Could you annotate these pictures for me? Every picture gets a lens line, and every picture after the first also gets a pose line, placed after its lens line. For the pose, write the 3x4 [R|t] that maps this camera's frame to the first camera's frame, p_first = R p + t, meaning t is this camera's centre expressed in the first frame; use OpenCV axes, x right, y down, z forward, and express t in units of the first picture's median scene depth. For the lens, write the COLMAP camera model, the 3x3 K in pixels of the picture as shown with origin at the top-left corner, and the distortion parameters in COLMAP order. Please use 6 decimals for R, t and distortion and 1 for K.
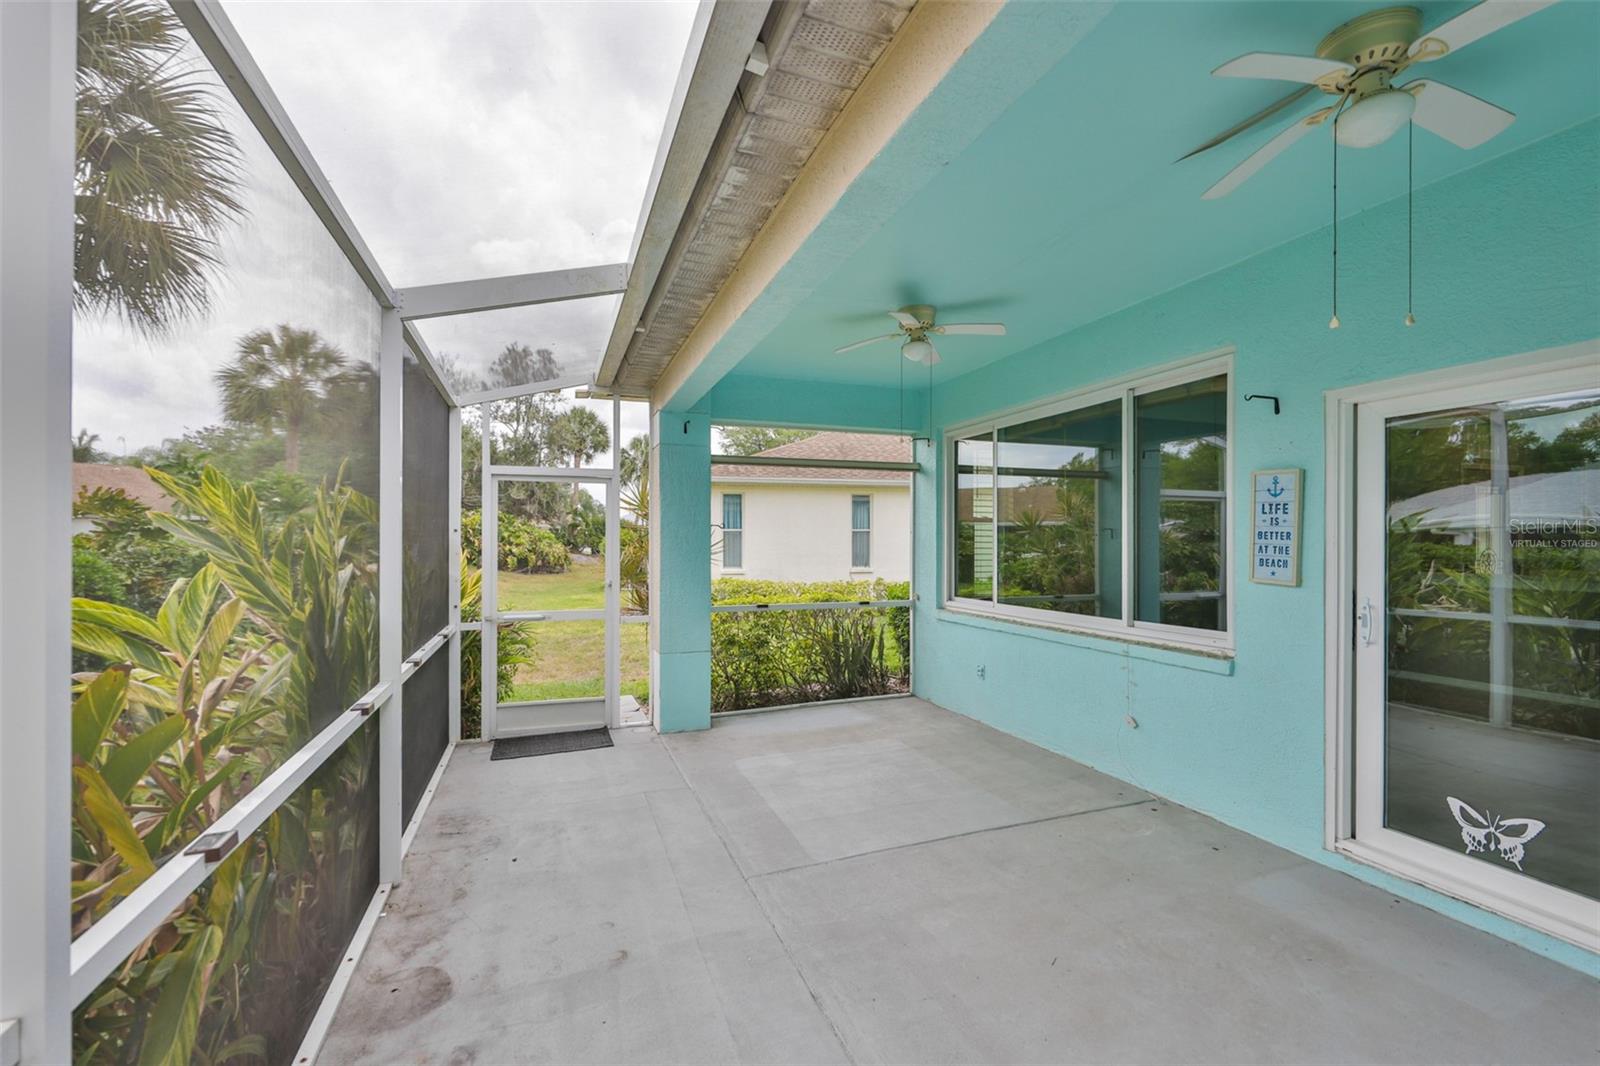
lens RADIAL K [[700.3, 0, 798.4], [0, 700.3, 540.1], [0, 0, 1]] dist [0.001016, -0.001120]
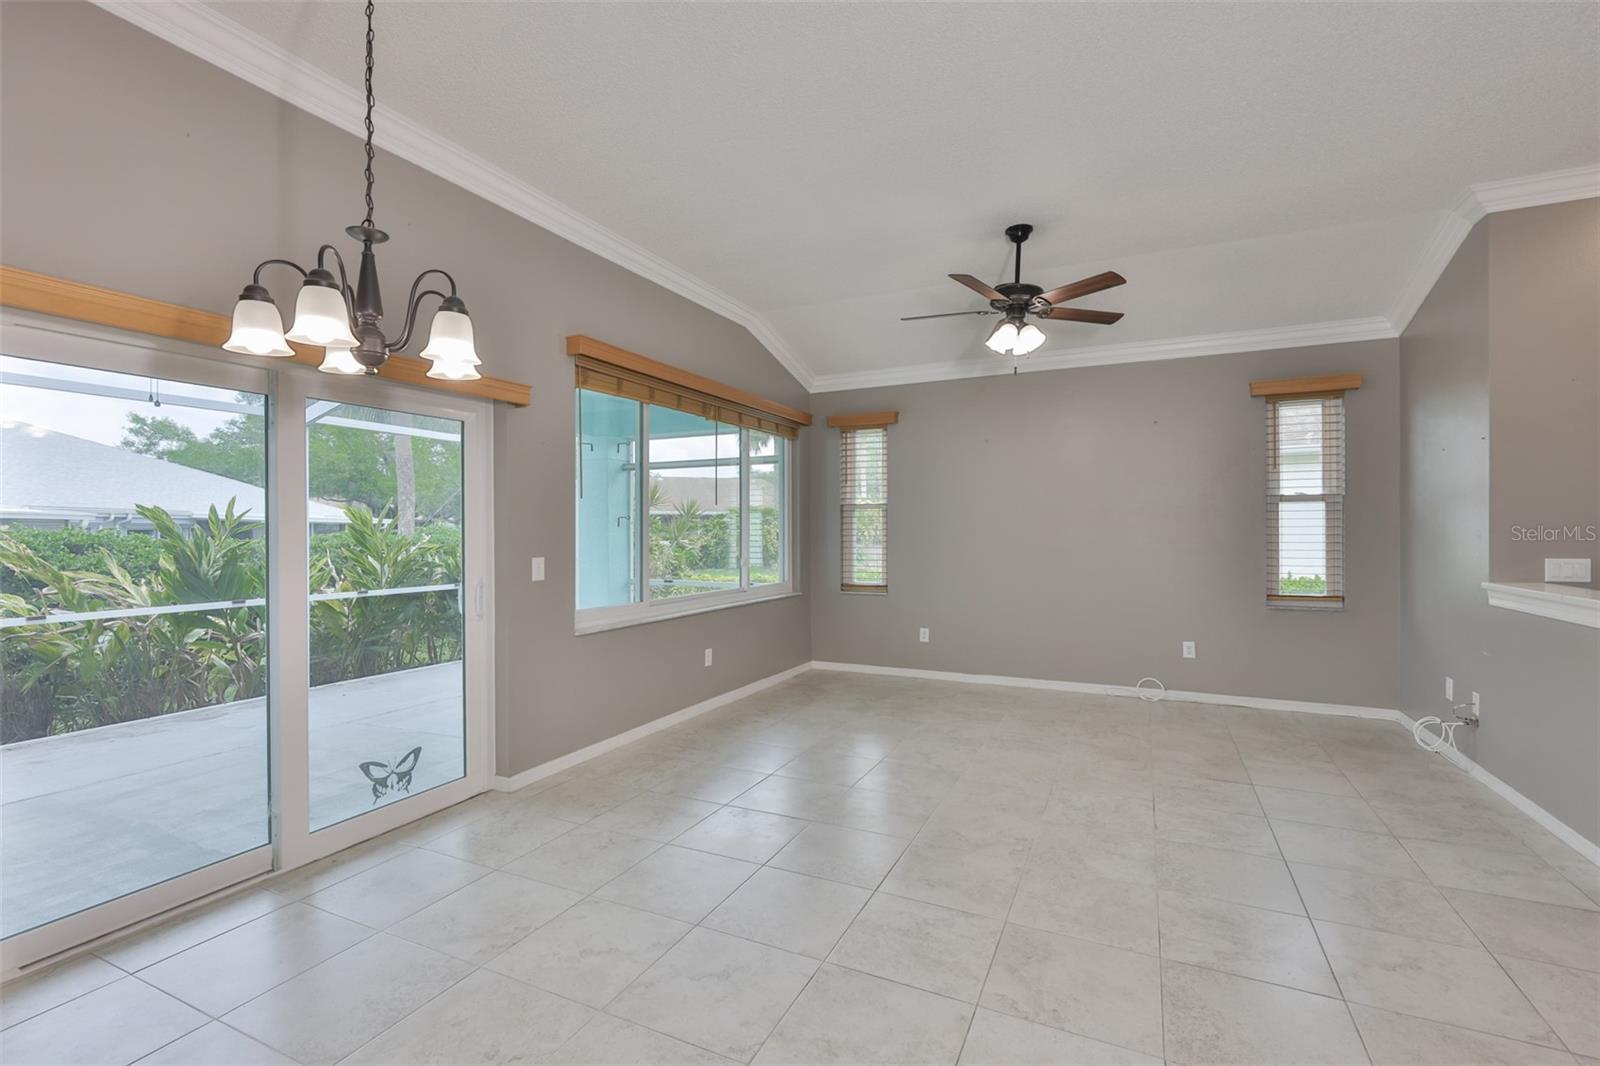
lens RADIAL K [[700.3, 0, 829.5], [0, 700.3, 530.0], [0, 0, 1]] dist [0.001016, -0.001120]
pose [[0.709642, -0.003896, -0.704551, 0.987966], [0.006525, 0.999978, 0.001043, 0.001206], [0.704532, -0.005338, 0.709652, 0.333722]]
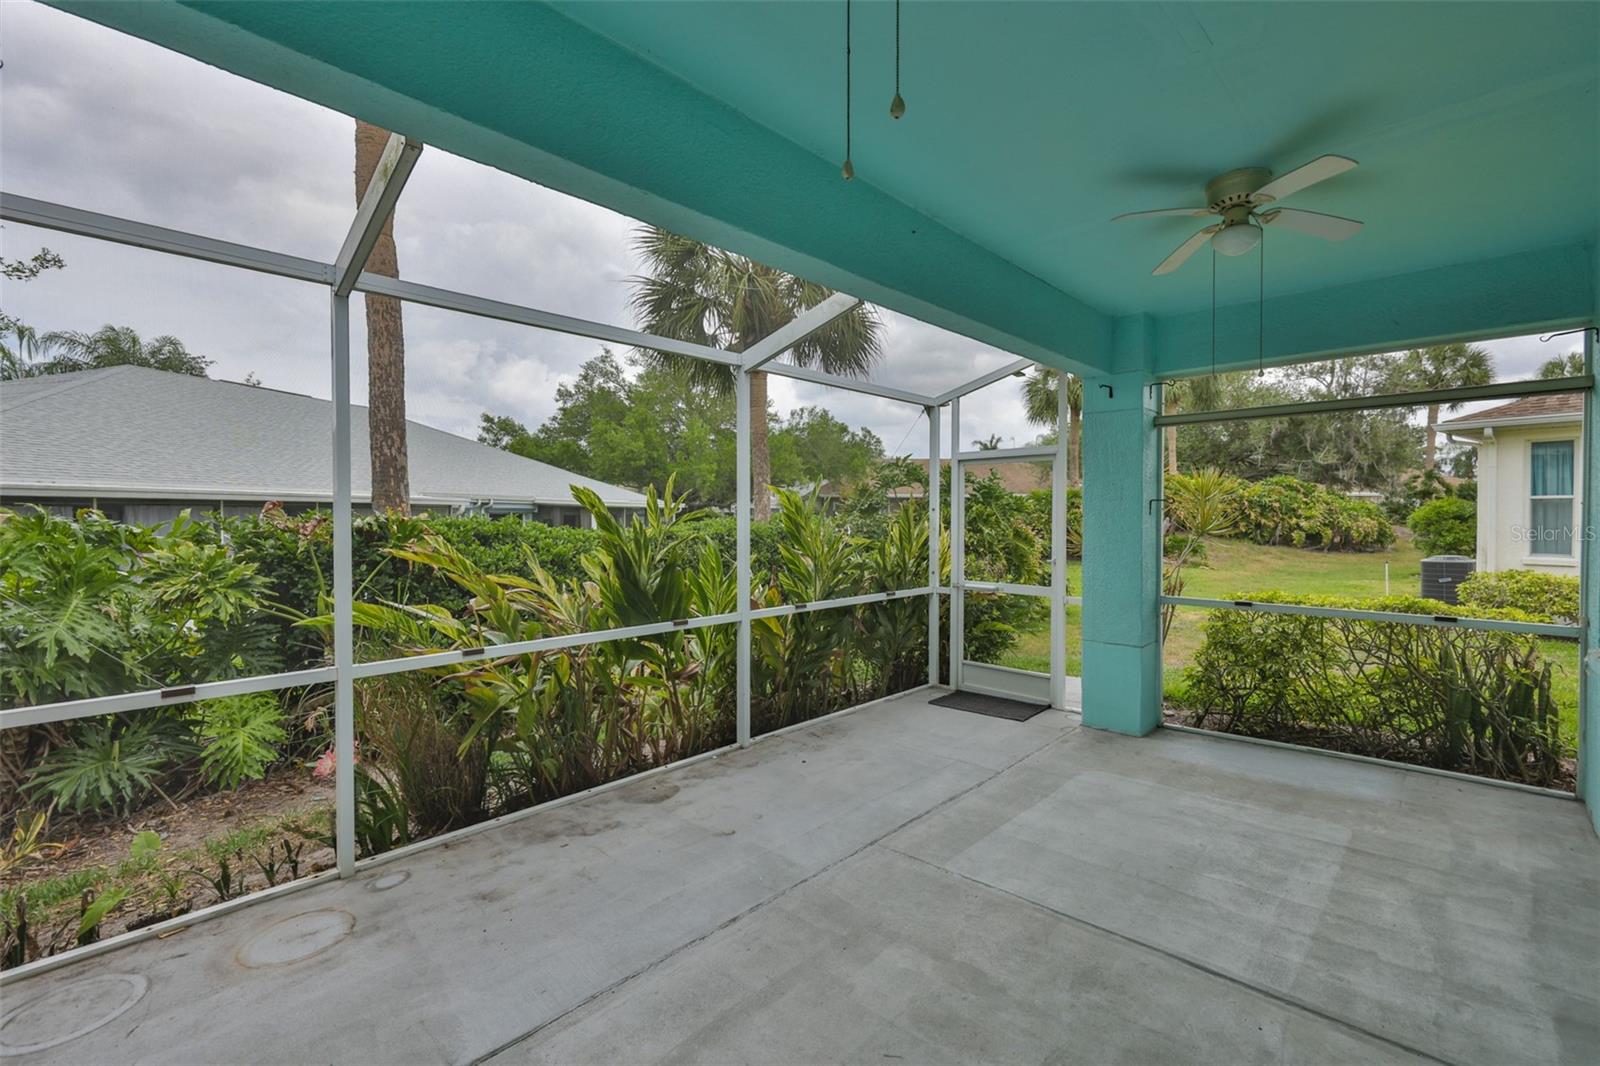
lens RADIAL K [[700.3, 0, 806.4], [0, 700.3, 525.0], [0, 0, 1]] dist [0.001016, -0.001120]
pose [[0.432369, 0.012409, -0.901611, 0.493317], [0.005287, 0.999853, 0.016297, -0.007832], [0.901681, -0.011814, 0.432240, 0.274261]]
